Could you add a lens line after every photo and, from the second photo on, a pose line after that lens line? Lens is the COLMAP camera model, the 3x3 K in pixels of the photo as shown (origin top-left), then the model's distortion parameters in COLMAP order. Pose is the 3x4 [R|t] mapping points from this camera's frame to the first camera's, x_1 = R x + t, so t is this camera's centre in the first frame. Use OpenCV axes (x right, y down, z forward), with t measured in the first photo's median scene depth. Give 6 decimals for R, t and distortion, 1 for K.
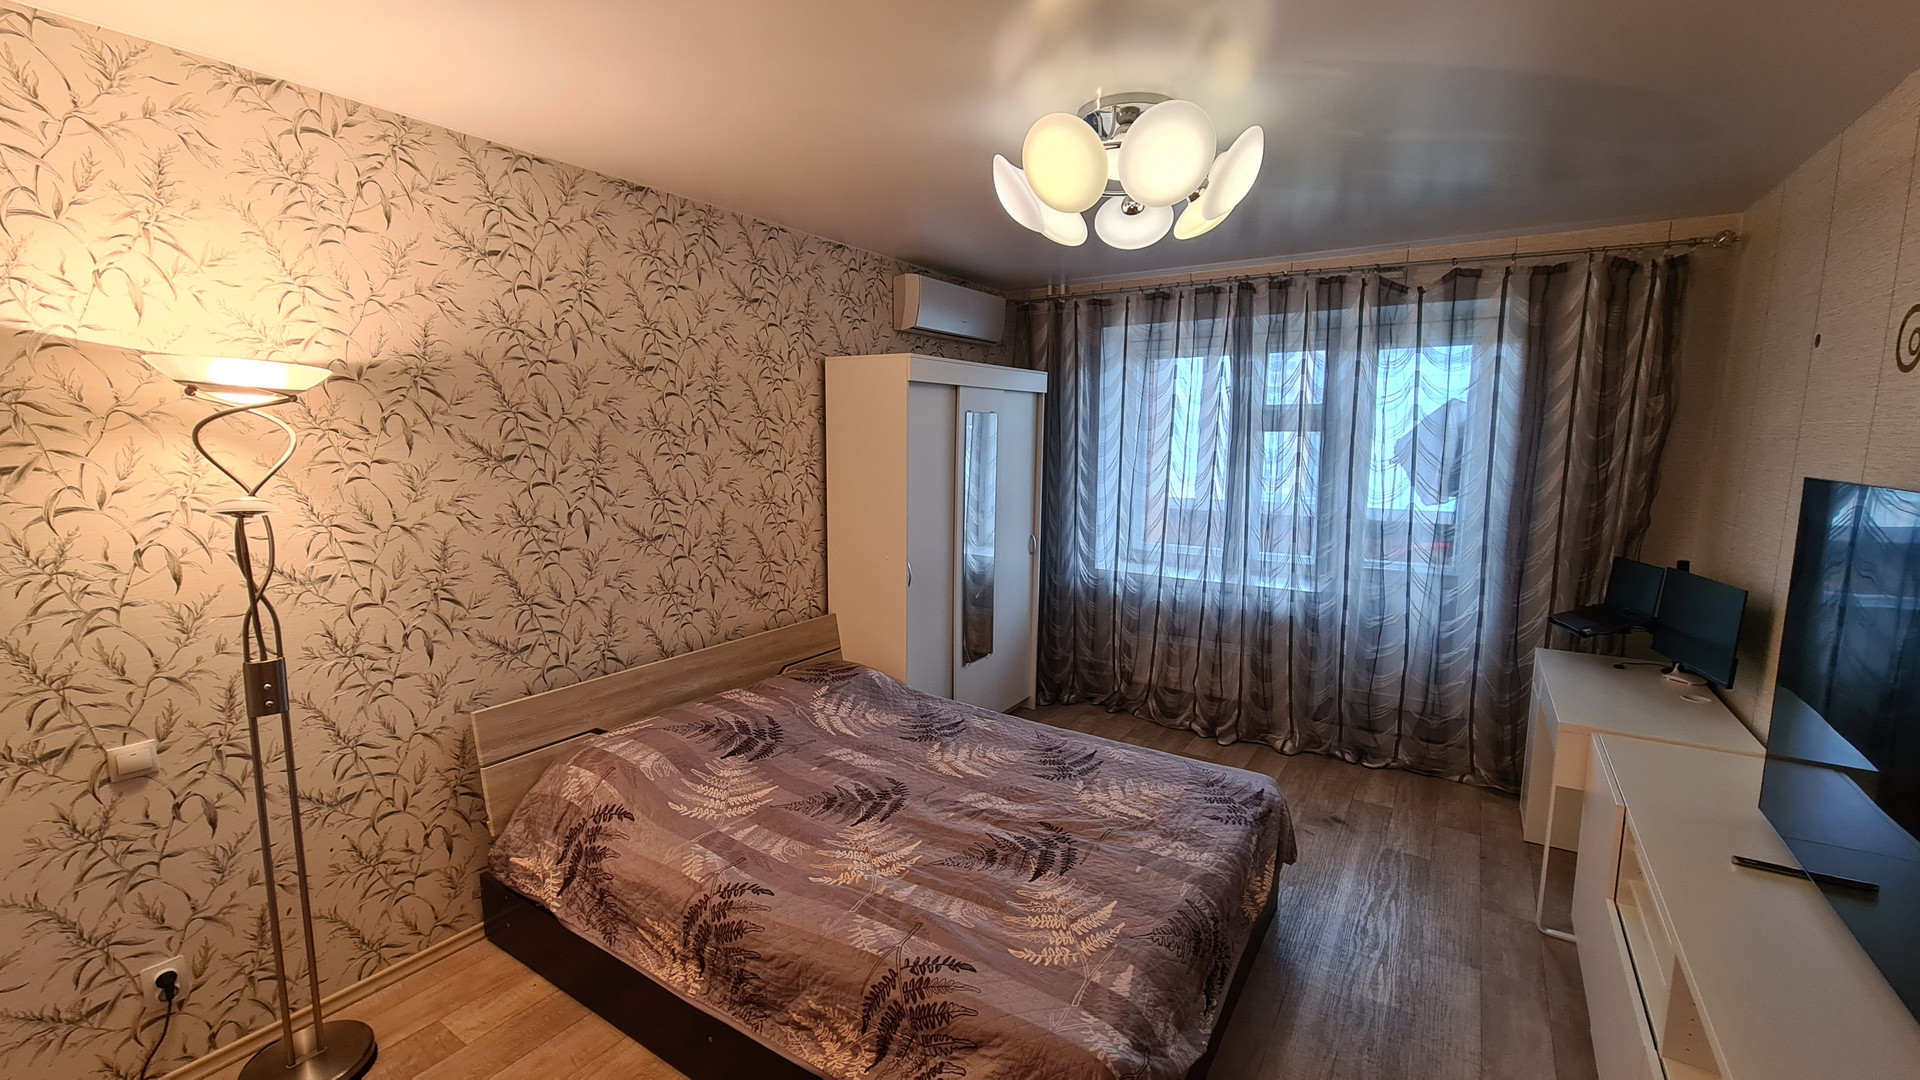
lens RADIAL K [[787.7, 0, 960.0], [0, 787.7, 537.4], [0, 0, 1]] dist [-0.000306, 0.000055]
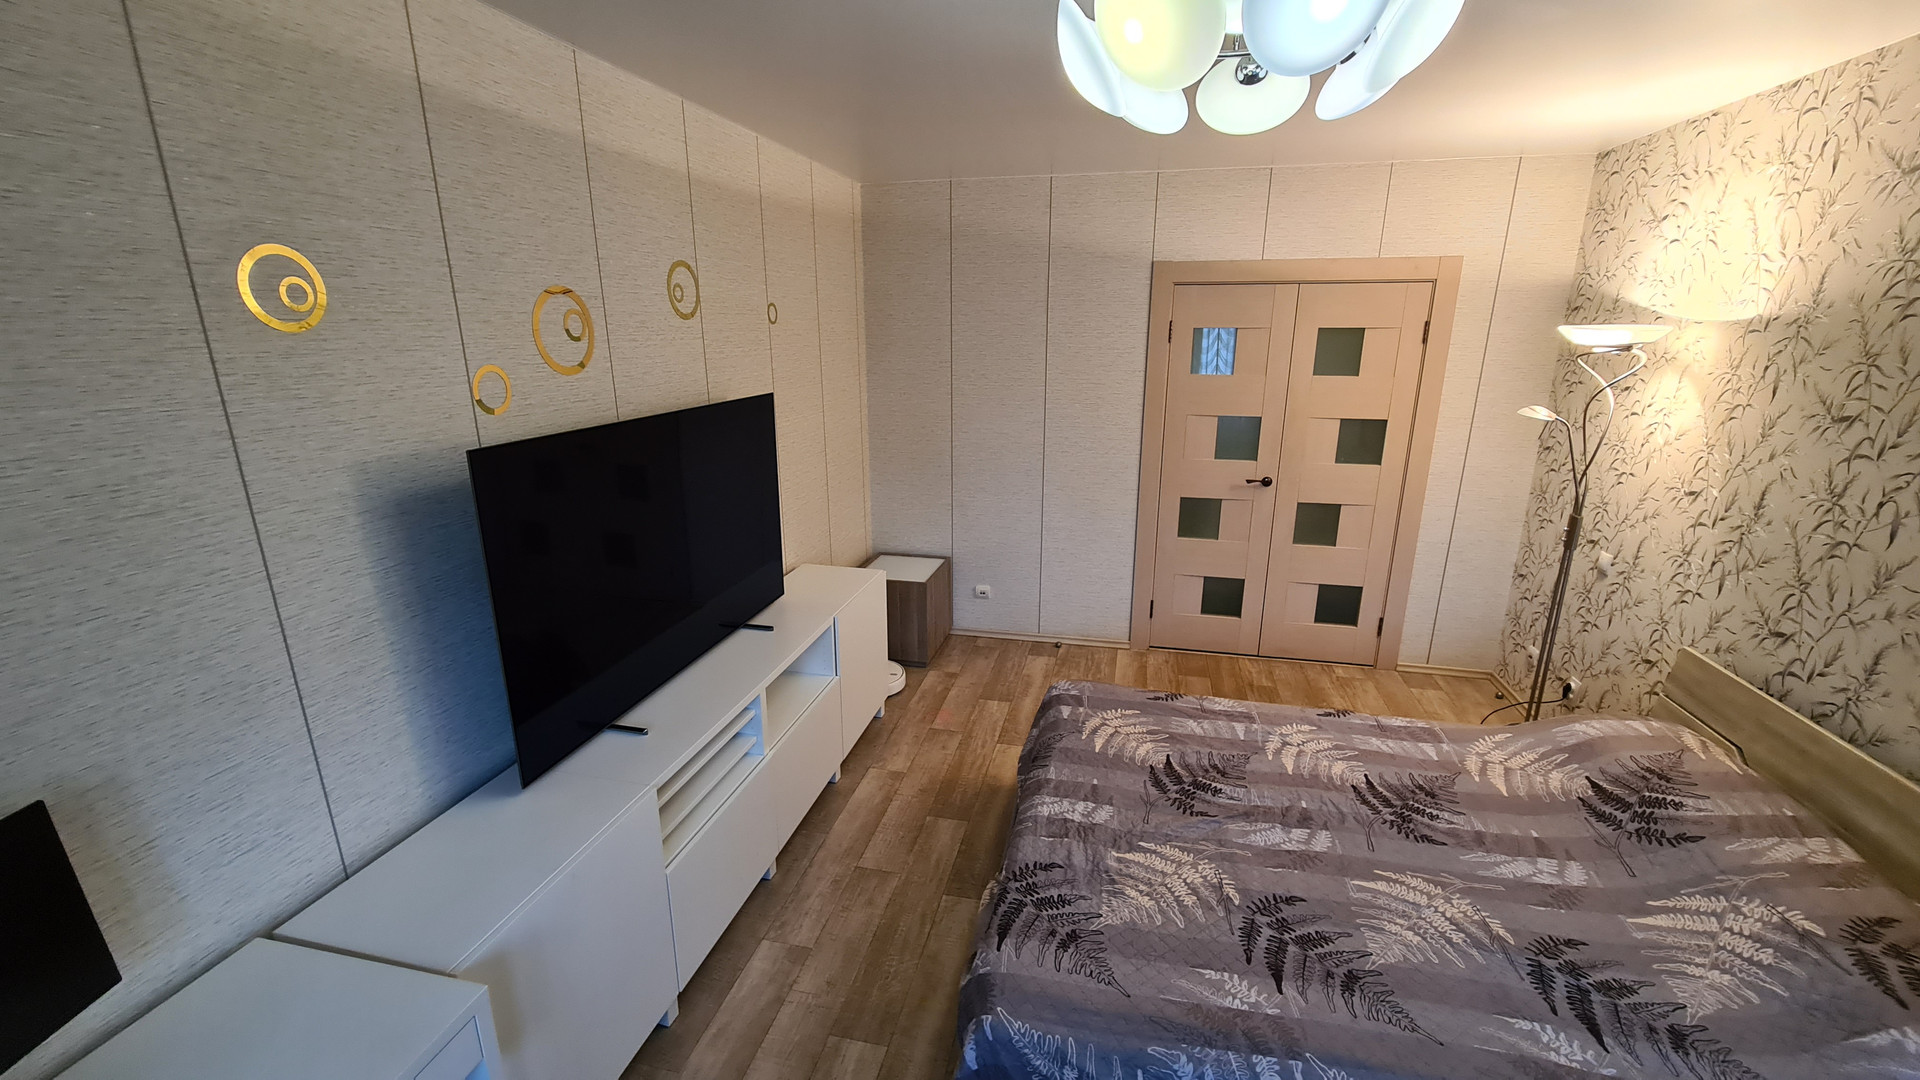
lens RADIAL K [[787.7, 0, 960.1], [0, 787.7, 542.3], [0, 0, 1]] dist [-0.000306, 0.000055]
pose [[-0.938218, 0.090957, -0.333877, 0.617126], [-0.047626, 0.921715, 0.384933, -0.259034], [0.342751, 0.377053, -0.860438, 1.456378]]
